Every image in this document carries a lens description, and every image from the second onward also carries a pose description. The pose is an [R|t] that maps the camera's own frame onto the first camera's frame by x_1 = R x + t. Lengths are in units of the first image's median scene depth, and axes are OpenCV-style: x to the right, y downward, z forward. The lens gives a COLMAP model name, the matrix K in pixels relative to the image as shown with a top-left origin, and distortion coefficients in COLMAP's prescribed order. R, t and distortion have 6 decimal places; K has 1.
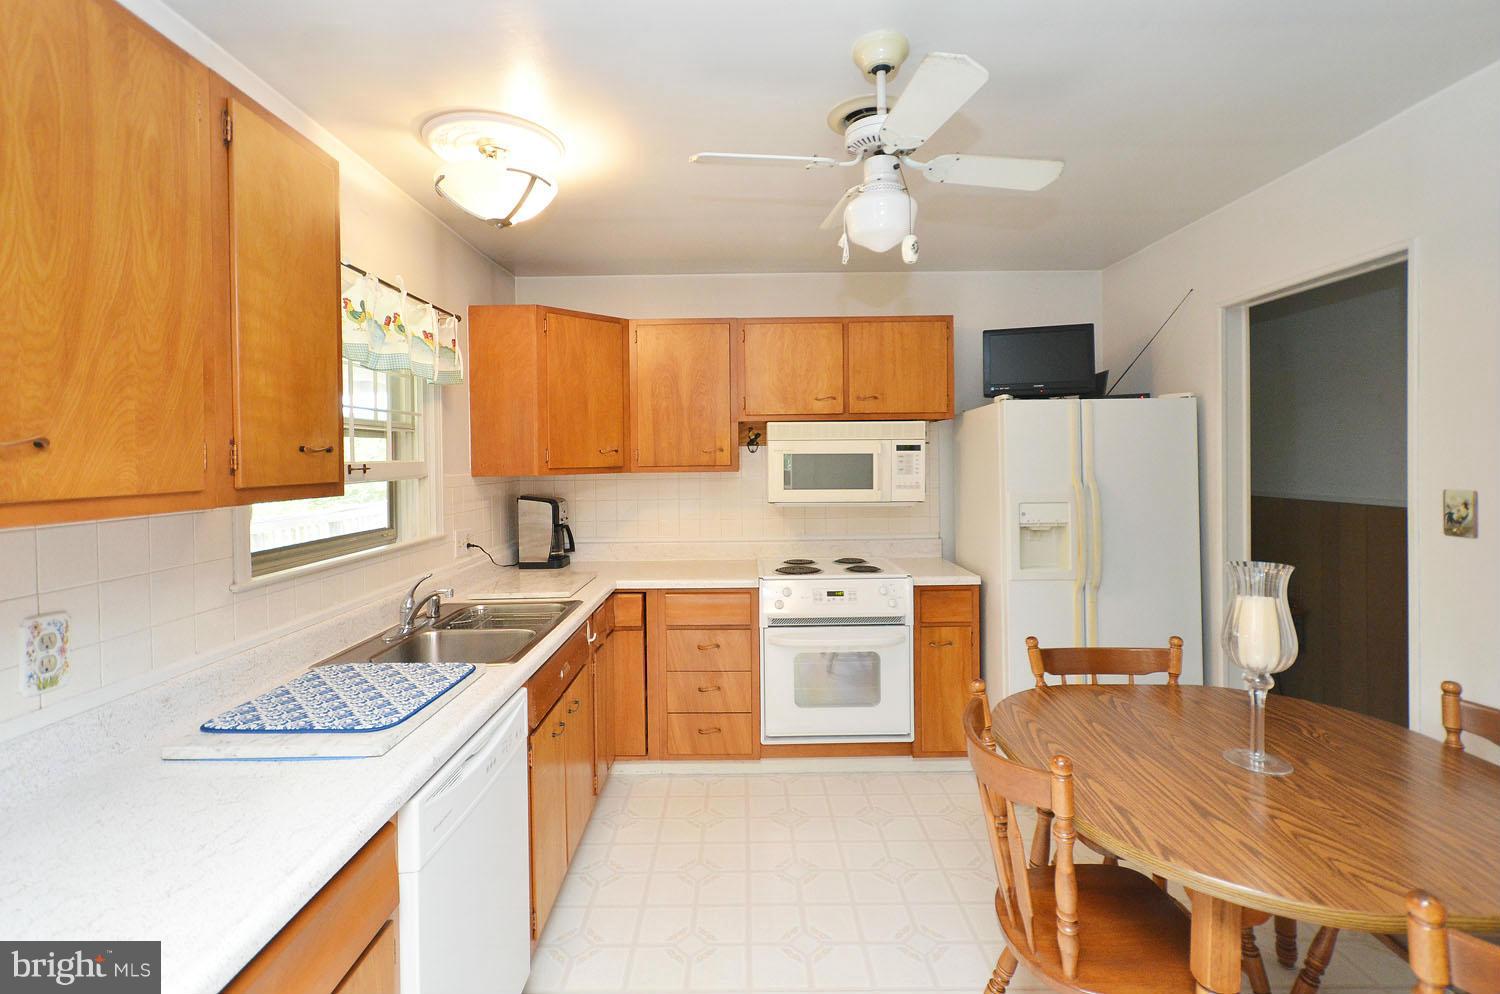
lens RADIAL K [[697.6, 0, 737.3], [0, 697.6, 464.9], [0, 0, 1]] dist [0.000221, 0.001056]
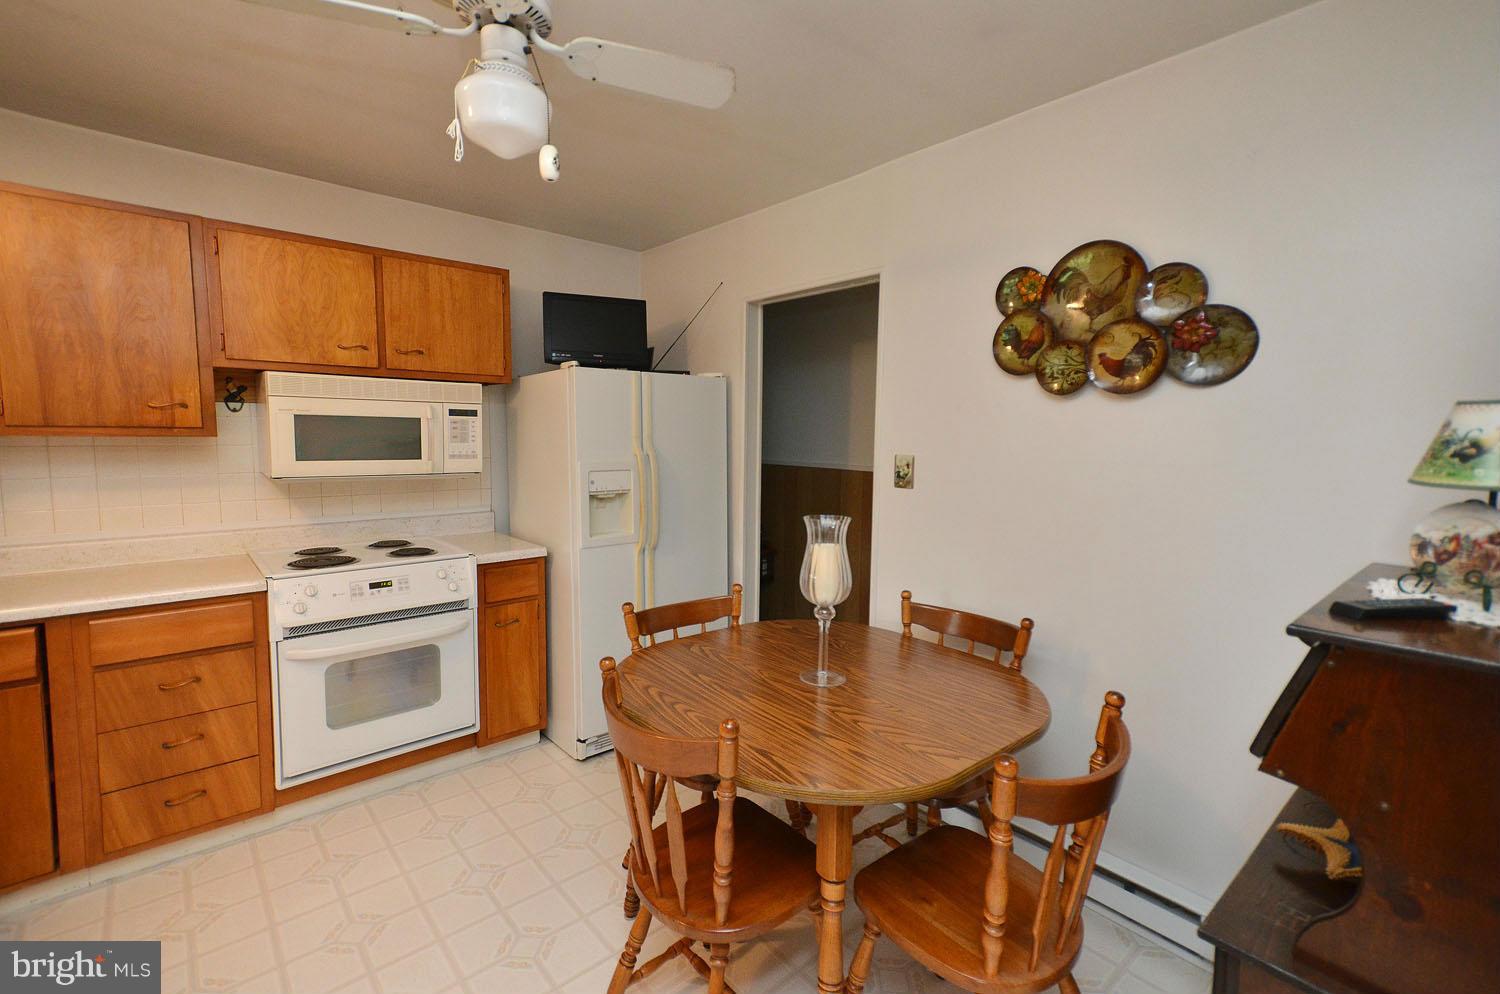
lens RADIAL K [[673.6, 0, 744.7], [0, 673.6, 491.3], [0, 0, 1]] dist [0.015164, 0.008416]
pose [[0.751731, -0.039633, 0.658278, -0.090653], [-0.012974, 0.997110, 0.074849, 0.010220], [-0.659342, -0.064807, 0.749045, 0.171045]]
